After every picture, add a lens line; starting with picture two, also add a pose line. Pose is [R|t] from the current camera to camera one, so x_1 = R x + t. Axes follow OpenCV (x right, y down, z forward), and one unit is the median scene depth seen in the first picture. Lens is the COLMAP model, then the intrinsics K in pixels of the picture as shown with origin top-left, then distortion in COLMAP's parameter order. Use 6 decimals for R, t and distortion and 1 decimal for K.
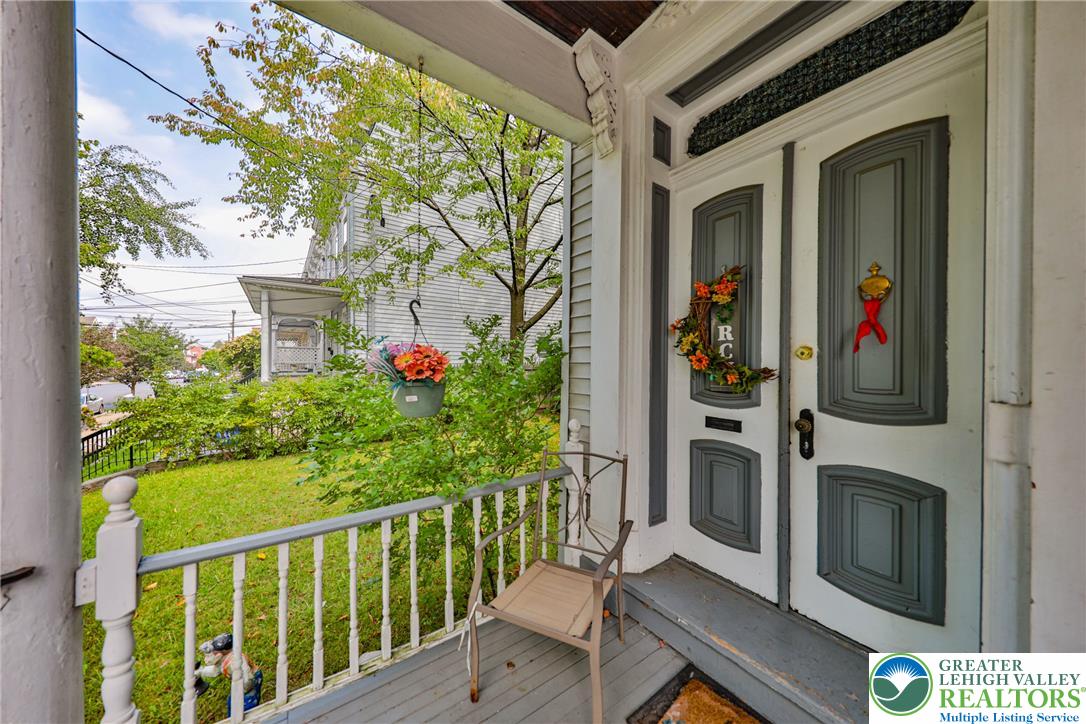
lens RADIAL K [[357.6, 0, 543.0], [0, 357.6, 362.0], [0, 0, 1]] dist [0.021335, -0.006572]
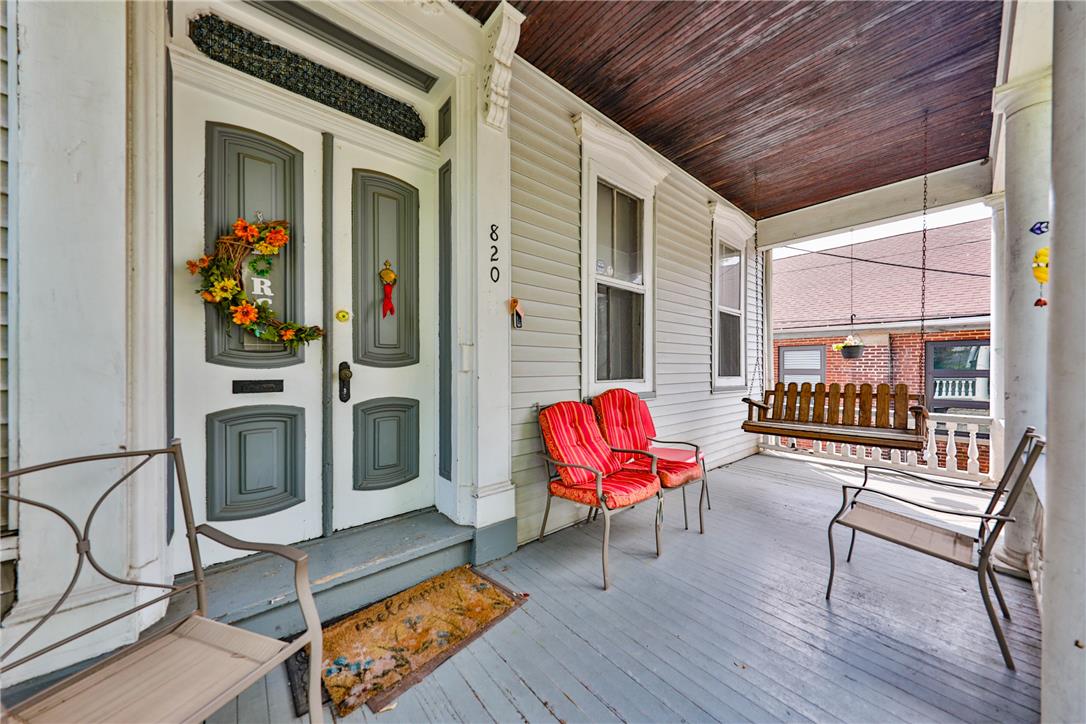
lens RADIAL K [[357.6, 0, 543.0], [0, 357.6, 362.0], [0, 0, 1]] dist [0.021335, -0.006572]
pose [[-0.066874, -0.005302, 0.997747, -0.521730], [-0.002951, 0.999983, 0.005116, 0.117853], [-0.997757, -0.002602, -0.066888, 0.387998]]
